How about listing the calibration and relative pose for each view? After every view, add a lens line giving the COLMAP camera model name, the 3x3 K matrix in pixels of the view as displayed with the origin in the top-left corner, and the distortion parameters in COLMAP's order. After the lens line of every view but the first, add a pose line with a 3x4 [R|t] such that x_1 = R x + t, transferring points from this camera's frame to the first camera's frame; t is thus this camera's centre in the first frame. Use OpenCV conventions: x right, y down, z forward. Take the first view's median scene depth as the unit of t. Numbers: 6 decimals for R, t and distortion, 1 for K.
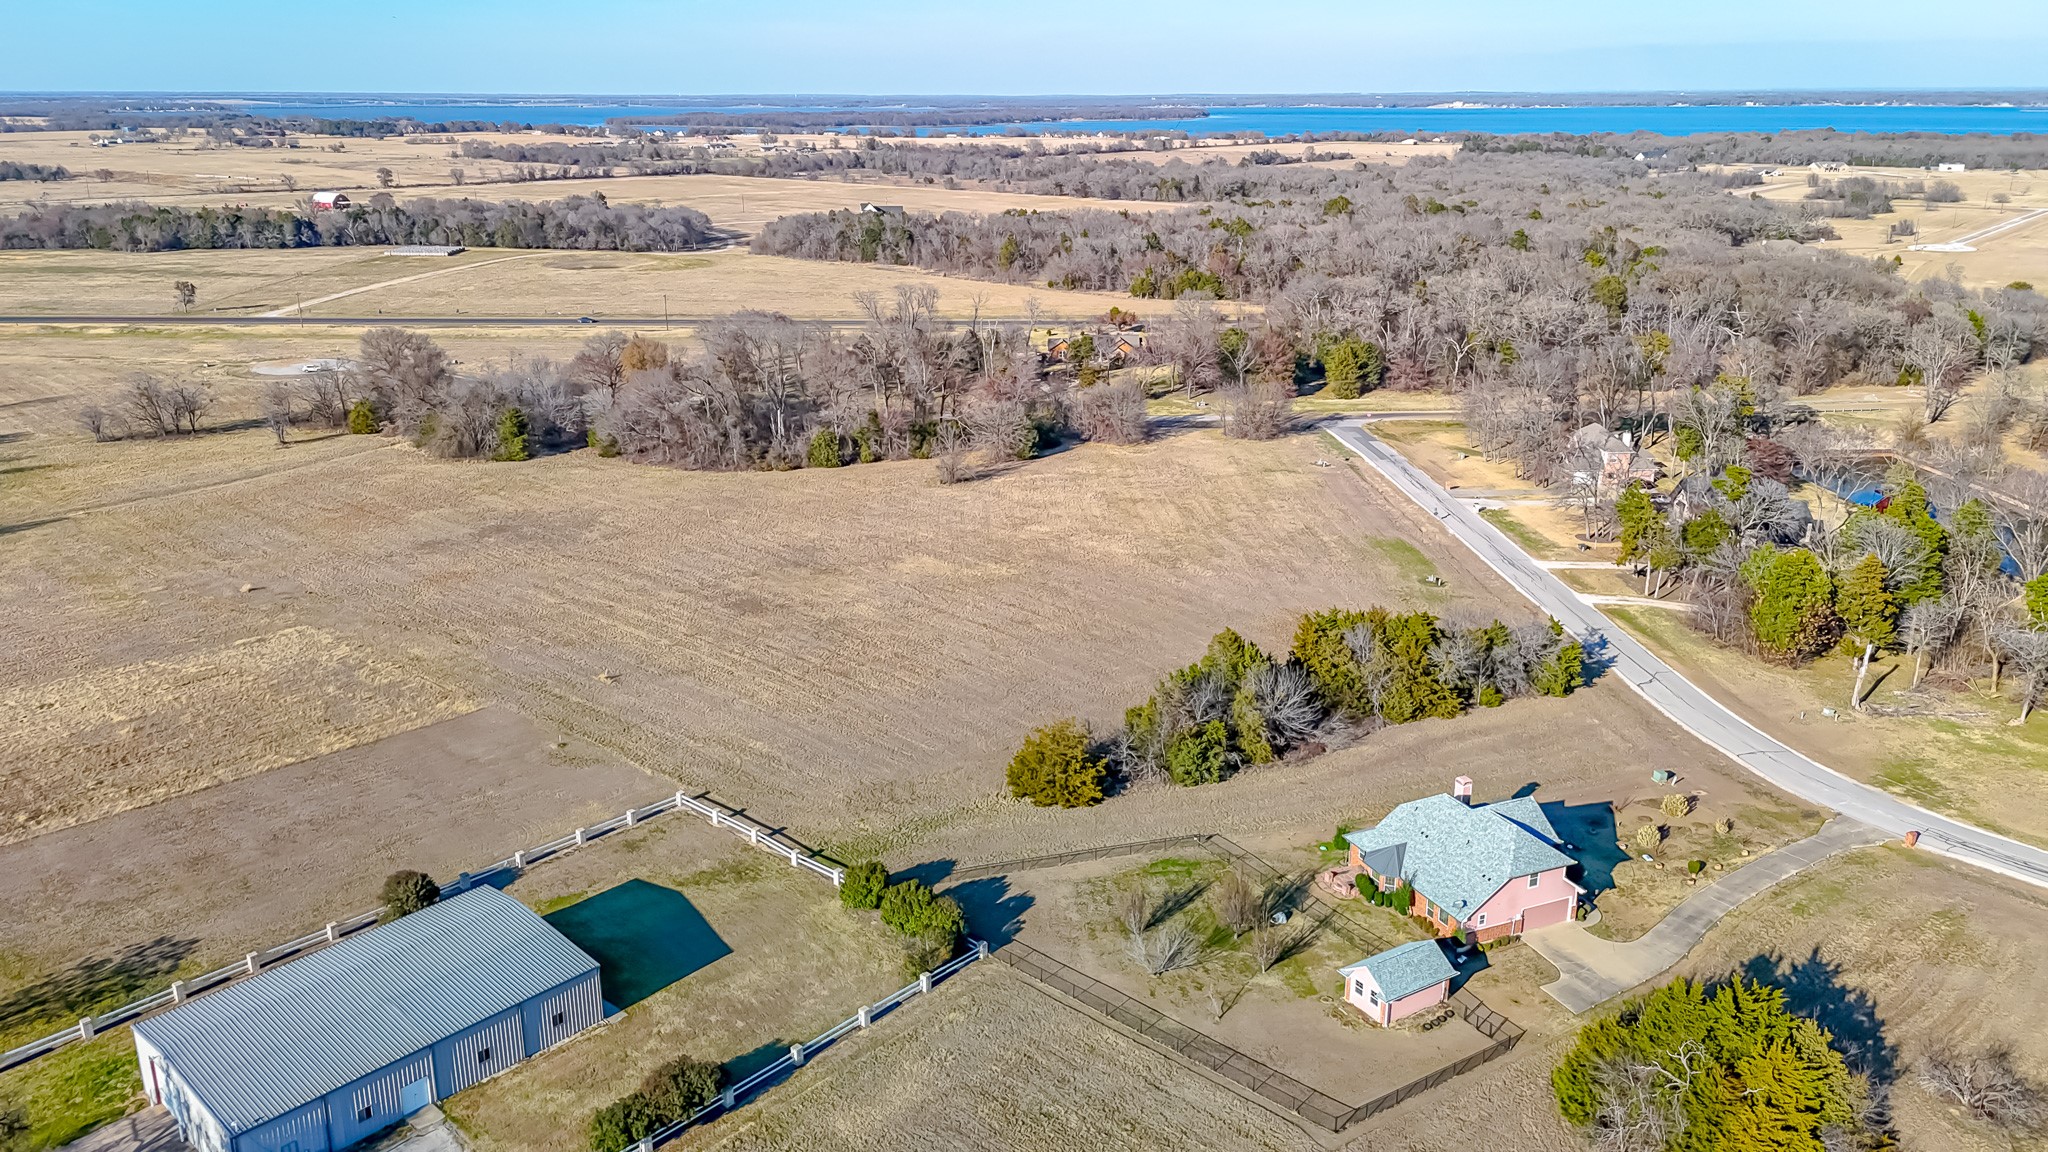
lens RADIAL K [[1522.6, 0, 1024.0], [0, 1522.6, 576.0], [0, 0, 1]] dist [0.068069, -0.059519]
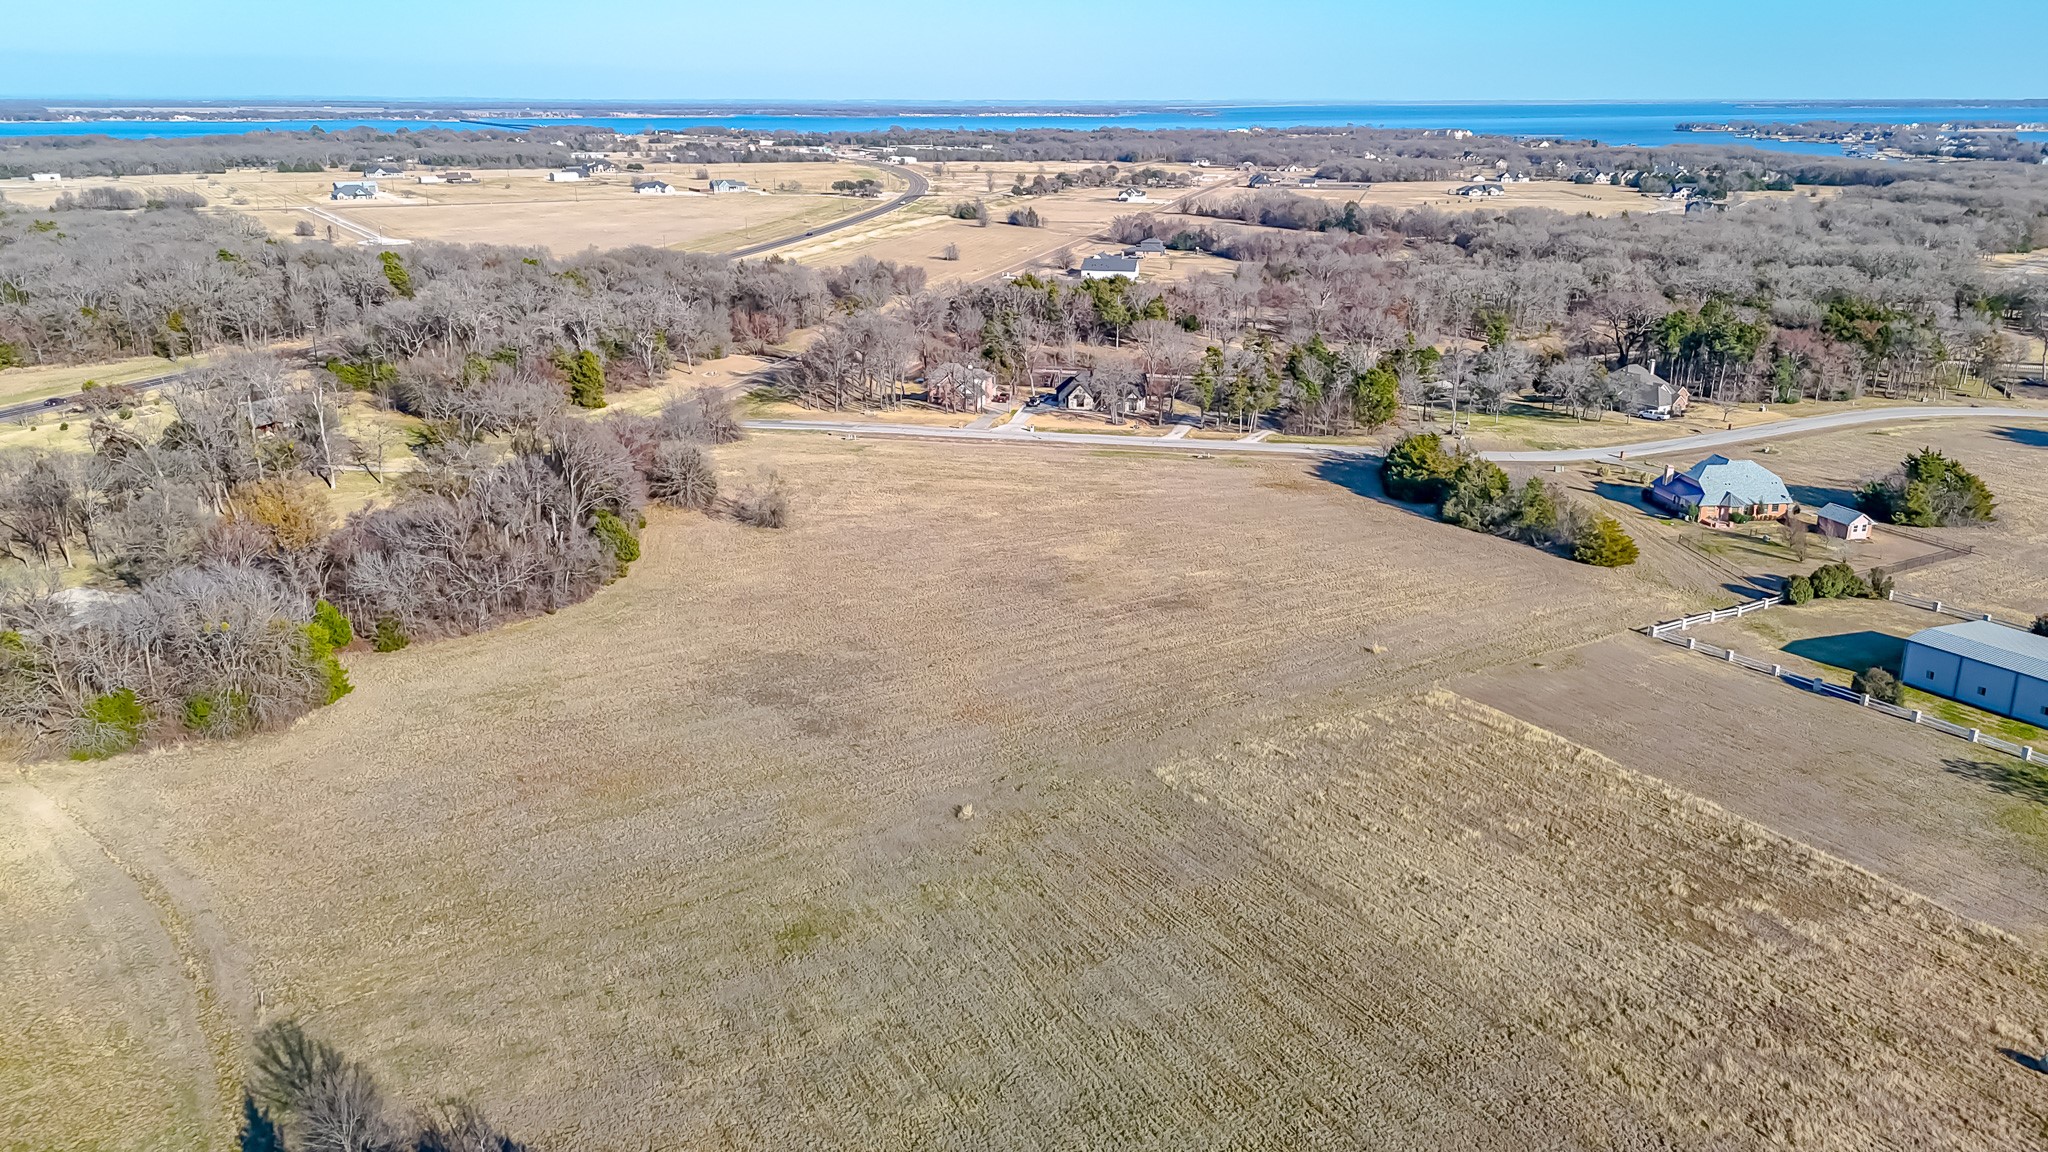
lens RADIAL K [[1510.6, 0, 1025.0], [0, 1510.6, 578.3], [0, 0, 1]] dist [0.073158, -0.067587]
pose [[0.285199, -0.285827, 0.914858, -0.739355], [0.288163, 0.935909, 0.202572, -0.151074], [-0.914124, 0.205855, 0.349285, 0.481667]]
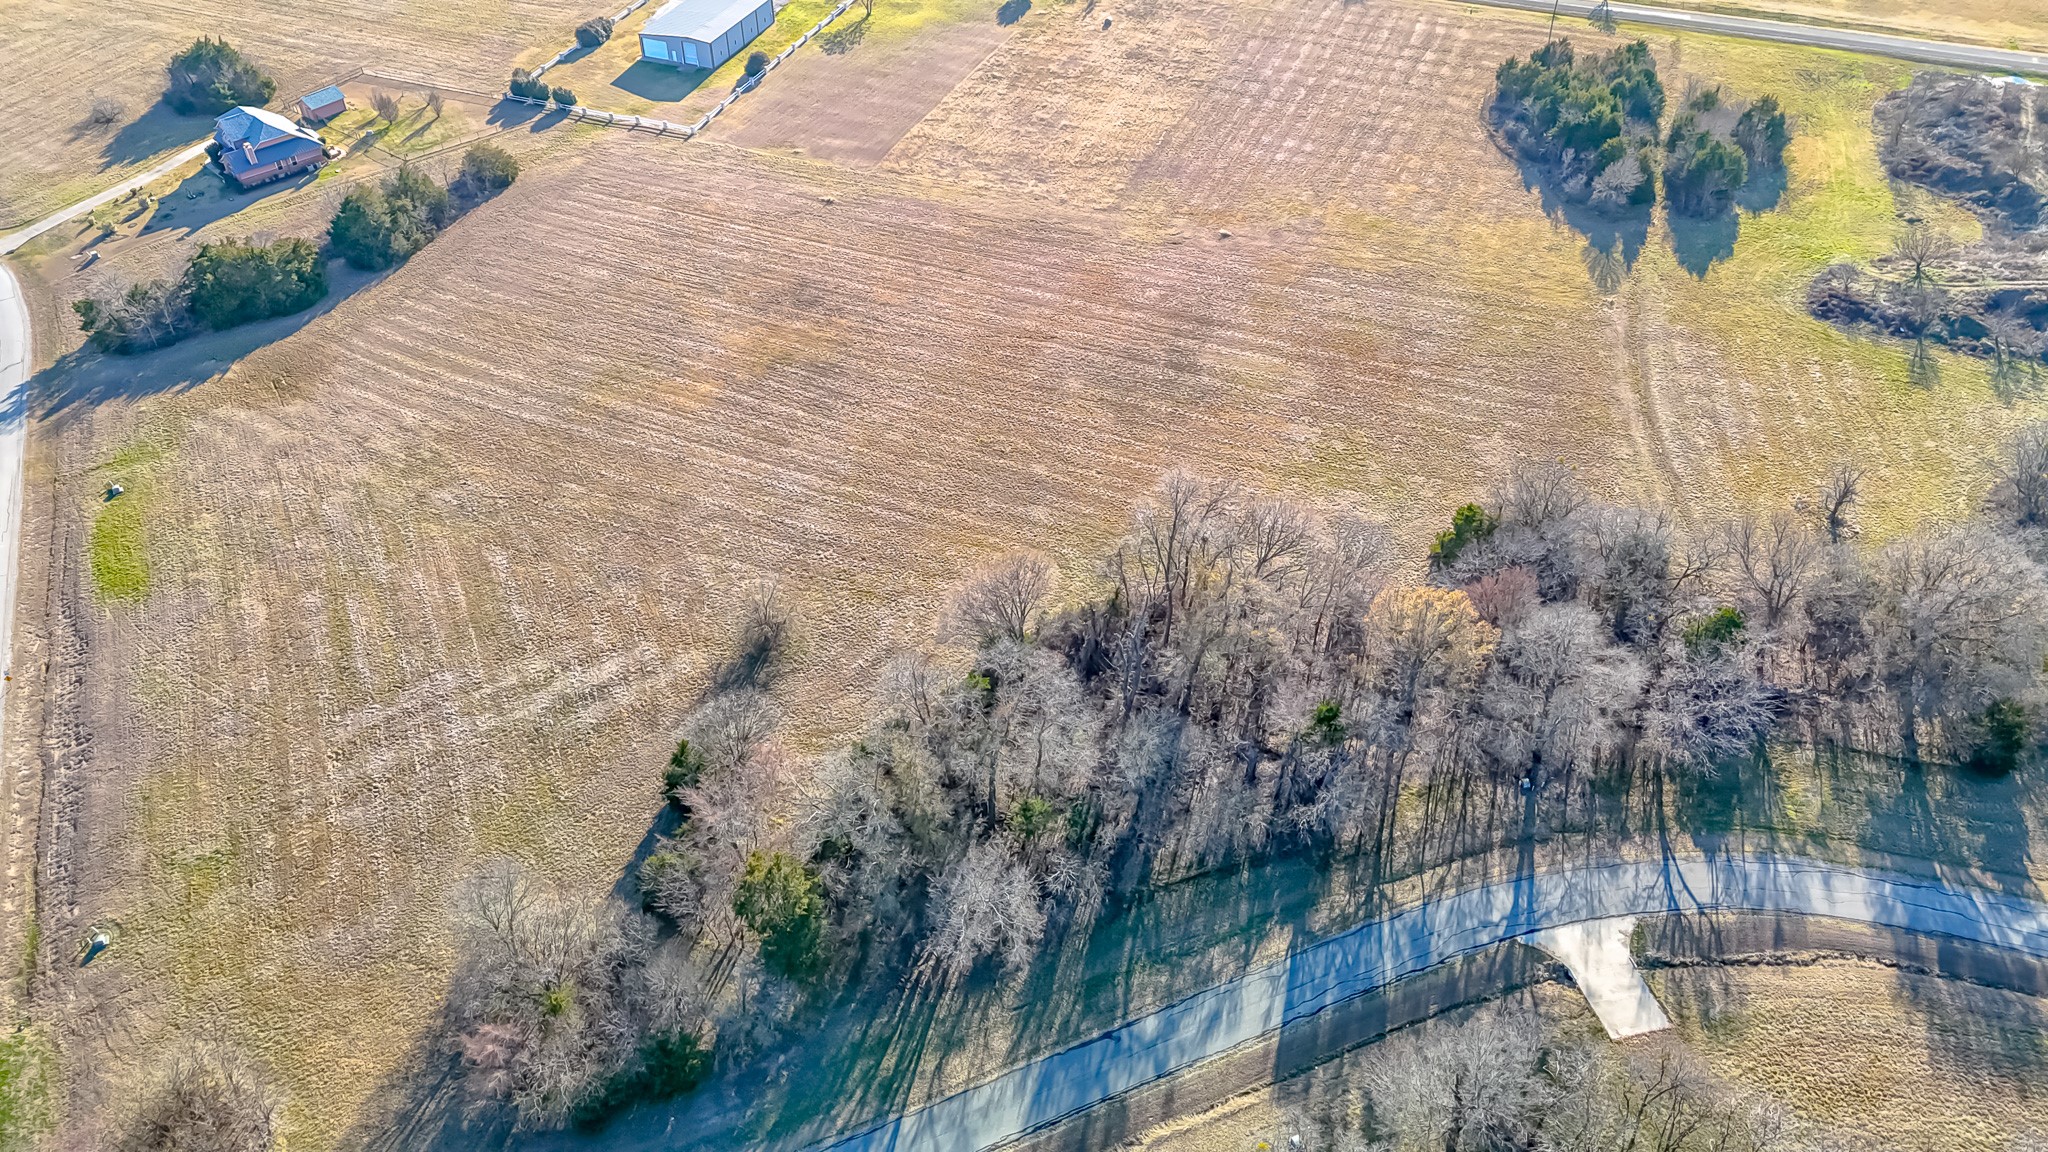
lens RADIAL K [[1481.1, 0, 1024.0], [0, 1481.1, 576.0], [0, 0, 1]] dist [0.064030, -0.052858]
pose [[-0.930275, 0.245067, -0.273001, 0.015437], [-0.110558, 0.522281, 0.845577, -0.548003], [0.349806, 0.816802, -0.458771, 1.143165]]
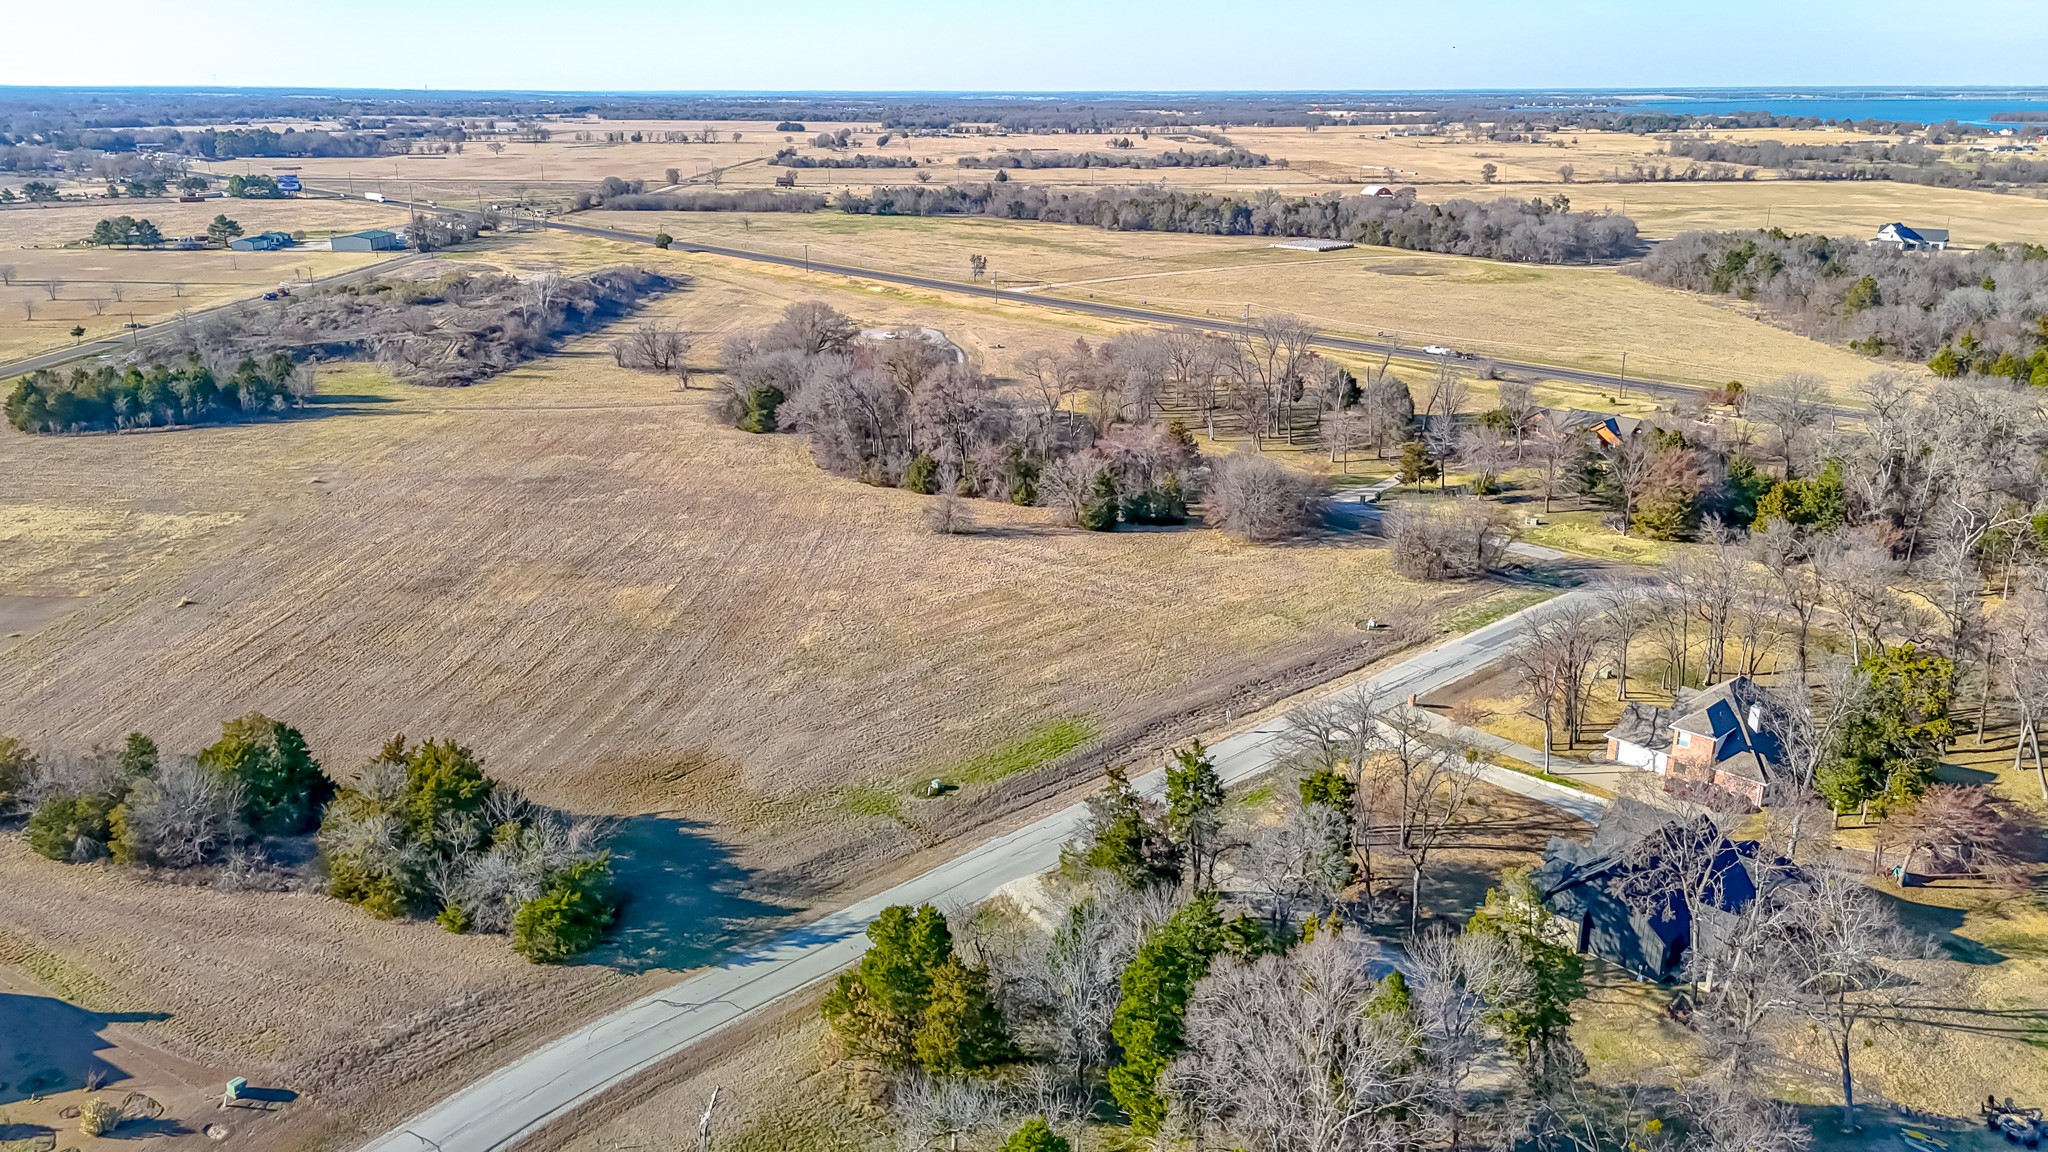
lens RADIAL K [[1510.6, 0, 1025.0], [0, 1510.6, 578.3], [0, 0, 1]] dist [0.073158, -0.067587]
pose [[0.659670, 0.232889, -0.714562, 0.538257], [-0.228134, 0.967966, 0.104868, -0.120679], [0.716094, 0.093838, 0.691667, 0.374770]]
